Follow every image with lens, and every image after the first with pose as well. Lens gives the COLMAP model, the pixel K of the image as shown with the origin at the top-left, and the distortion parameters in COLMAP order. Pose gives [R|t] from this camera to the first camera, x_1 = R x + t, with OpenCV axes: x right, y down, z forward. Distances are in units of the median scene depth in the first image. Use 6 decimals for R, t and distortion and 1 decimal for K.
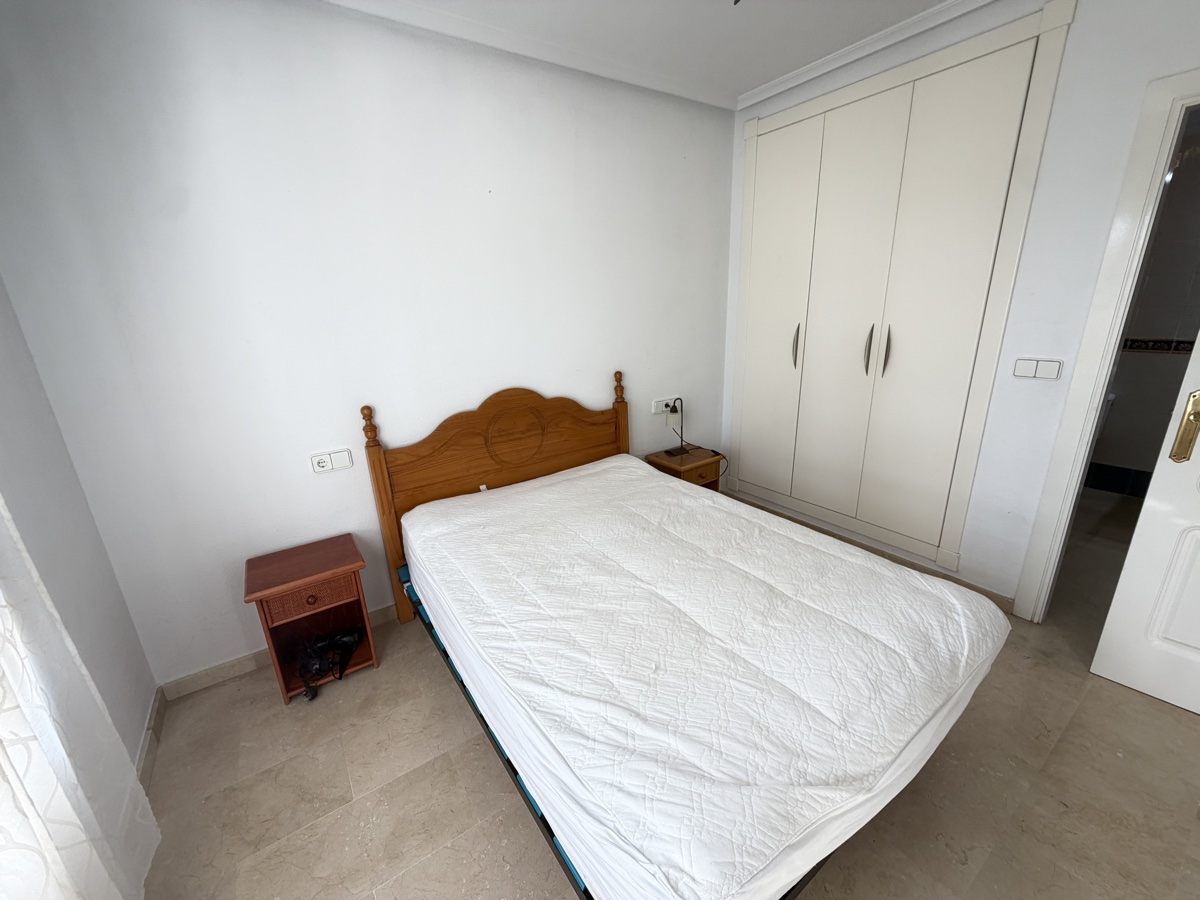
lens RADIAL K [[478.4, 0, 597.7], [0, 478.4, 451.8], [0, 0, 1]] dist [0.000952, 0.000304]
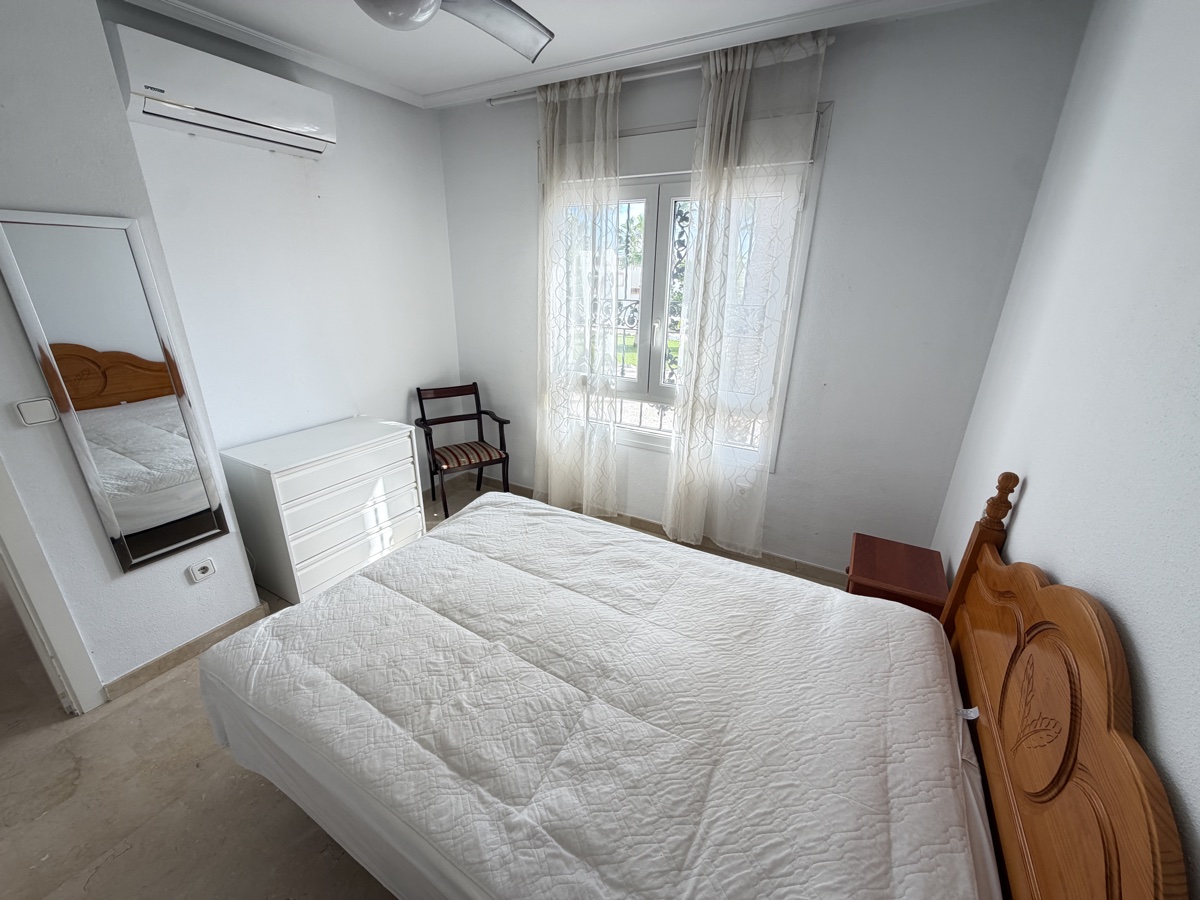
lens RADIAL K [[478.4, 0, 597.7], [0, 478.4, 451.8], [0, 0, 1]] dist [0.000952, 0.000304]
pose [[-0.896649, 0.168209, -0.409543, 0.313586], [-0.122654, 0.794439, 0.594830, -0.459501], [0.425413, 0.583586, -0.691702, 1.226732]]
